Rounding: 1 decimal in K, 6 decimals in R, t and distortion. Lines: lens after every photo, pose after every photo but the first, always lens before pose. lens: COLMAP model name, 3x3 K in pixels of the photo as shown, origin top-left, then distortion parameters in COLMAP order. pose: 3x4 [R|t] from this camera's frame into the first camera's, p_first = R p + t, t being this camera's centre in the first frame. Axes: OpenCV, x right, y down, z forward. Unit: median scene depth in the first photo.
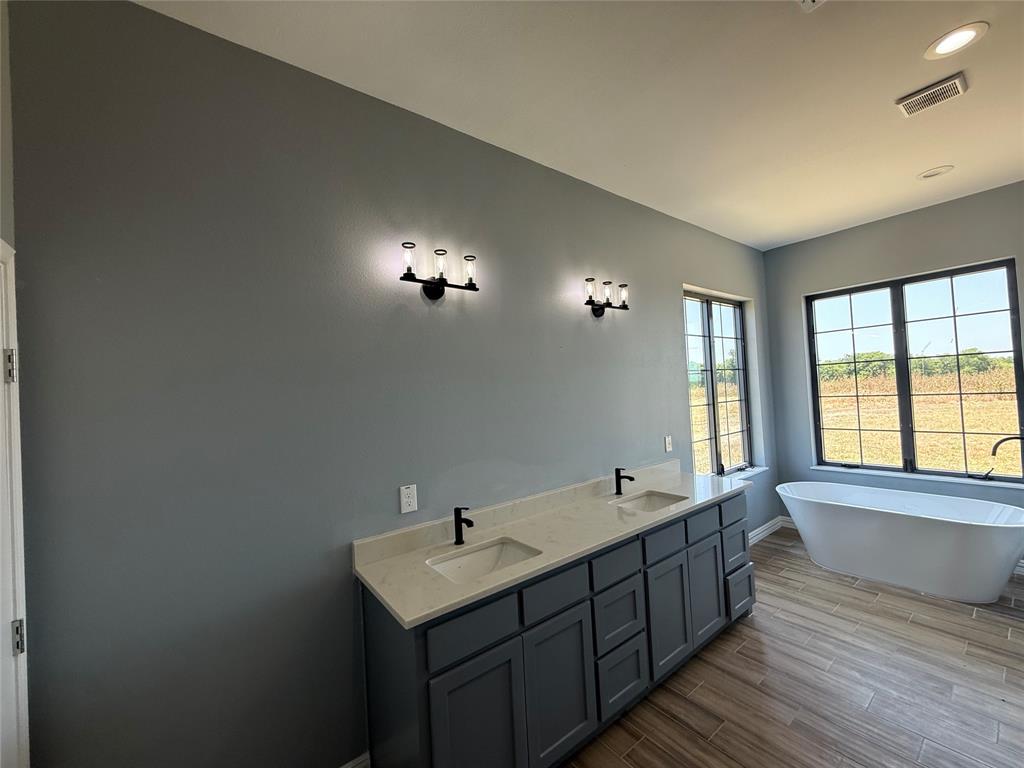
lens RADIAL K [[412.1, 0, 508.4], [0, 412.1, 384.8], [0, 0, 1]] dist [0.000575, -0.000181]
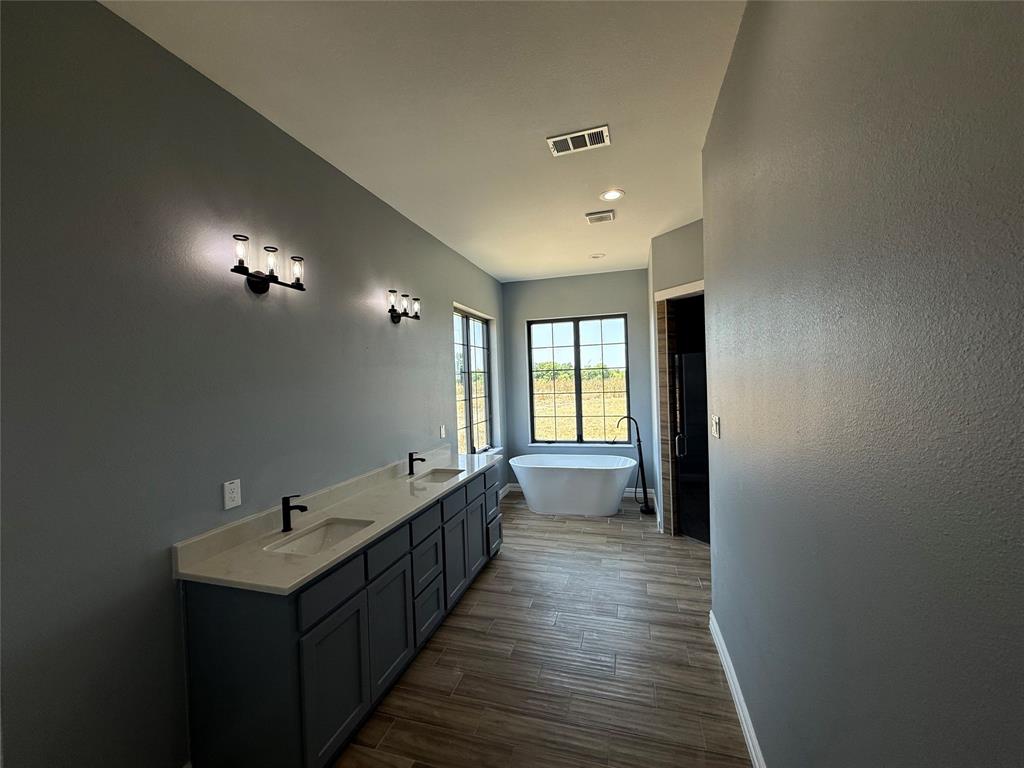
lens RADIAL K [[412.1, 0, 512.2], [0, 412.1, 383.3], [0, 0, 1]] dist [0.000575, -0.000181]
pose [[0.807137, 0.020211, 0.590018, -0.219757], [-0.021662, 0.999755, -0.004612, 0.001636], [-0.589967, -0.009058, 0.807377, -0.141500]]
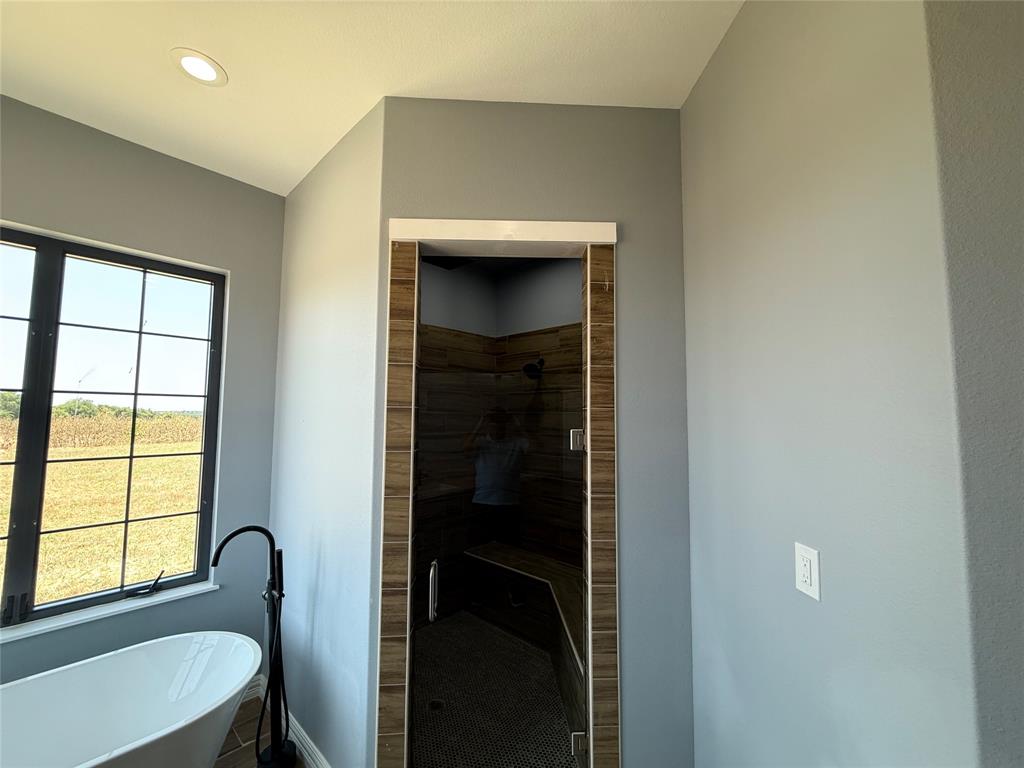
lens RADIAL K [[412.1, 0, 518.8], [0, 412.1, 382.6], [0, 0, 1]] dist [0.000575, -0.000181]
pose [[-0.155699, 0.122845, 0.980136, 0.543195], [-0.020749, 0.991611, -0.127580, -0.028995], [-0.987587, -0.040201, -0.151844, 0.745585]]
